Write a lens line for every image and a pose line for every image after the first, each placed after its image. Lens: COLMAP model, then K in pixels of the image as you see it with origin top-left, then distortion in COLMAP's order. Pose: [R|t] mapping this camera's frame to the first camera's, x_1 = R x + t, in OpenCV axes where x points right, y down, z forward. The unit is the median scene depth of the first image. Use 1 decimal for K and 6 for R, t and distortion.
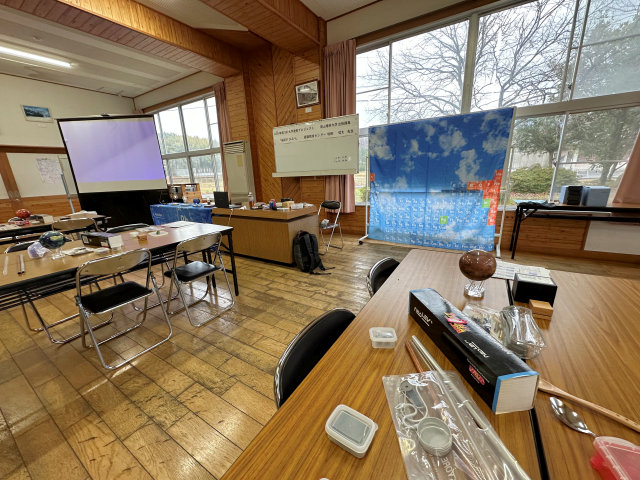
lens RADIAL K [[252.7, 0, 320.8], [0, 252.7, 239.7], [0, 0, 1]] dist [-0.004732, 0.002020]
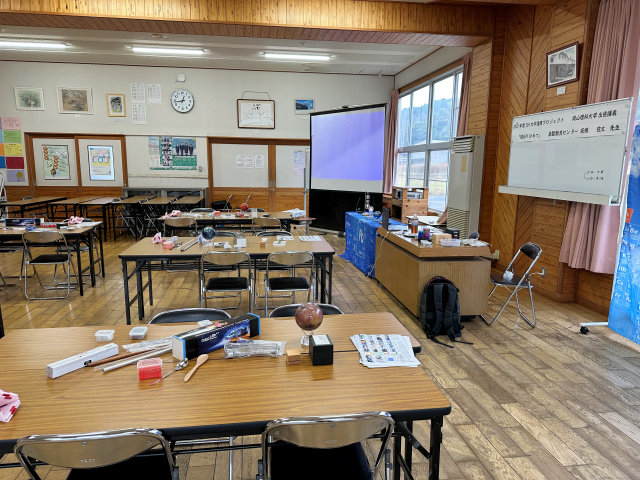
lens RADIAL K [[450.1, 0, 315.6], [0, 450.1, 243.2], [0, 0, 1]] dist [0.023258, -0.030445]
pose [[0.637172, 0.180549, -0.749275, 0.472106], [-0.234965, 0.971400, 0.034263, -0.066385], [0.734032, 0.154222, 0.661372, -0.084232]]
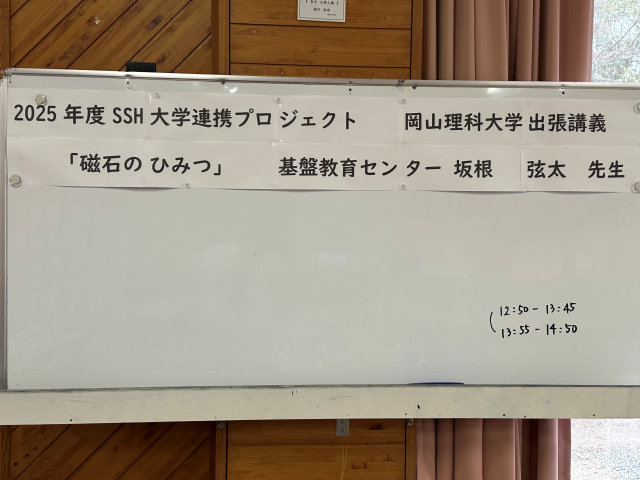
lens RADIAL K [[786.6, 0, 316.6], [0, 786.6, 245.6], [0, 0, 1]] dist [0.119903, 0.000000]
pose [[0.807619, 0.035783, 0.588618, -0.356293], [0.113699, 0.969980, -0.214970, -0.277959], [-0.578640, 0.240539, 0.779306, 0.684192]]
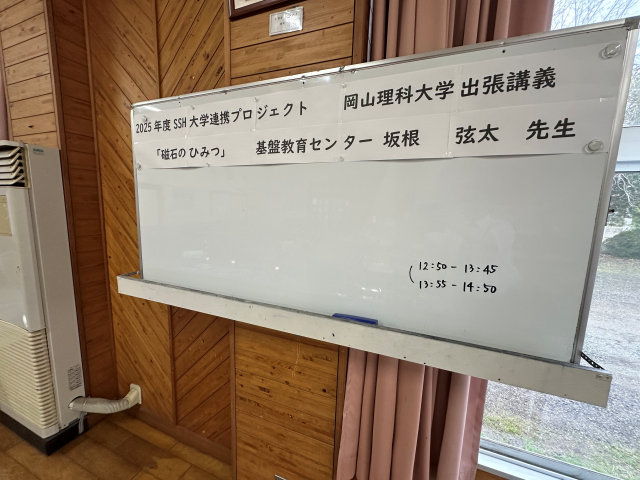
lens RADIAL K [[252.7, 0, 320.9], [0, 252.7, 239.7], [0, 0, 1]] dist [-0.004732, 0.002020]
pose [[0.981135, 0.047254, 0.187460, -0.053282], [-0.021747, 0.990489, -0.135860, -0.327467], [-0.192097, 0.129221, 0.972831, 0.860409]]
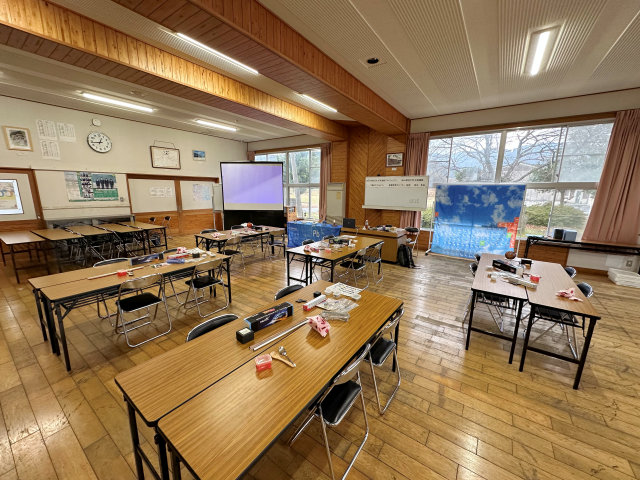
lens RADIAL K [[252.7, 0, 319.9], [0, 252.7, 238.8], [0, 0, 1]] dist [-0.004732, 0.002020]
pose [[0.996842, 0.062967, -0.048384, -0.432483], [-0.066013, 0.995753, -0.064174, 0.060878], [0.044138, 0.067166, 0.996765, -0.611209]]
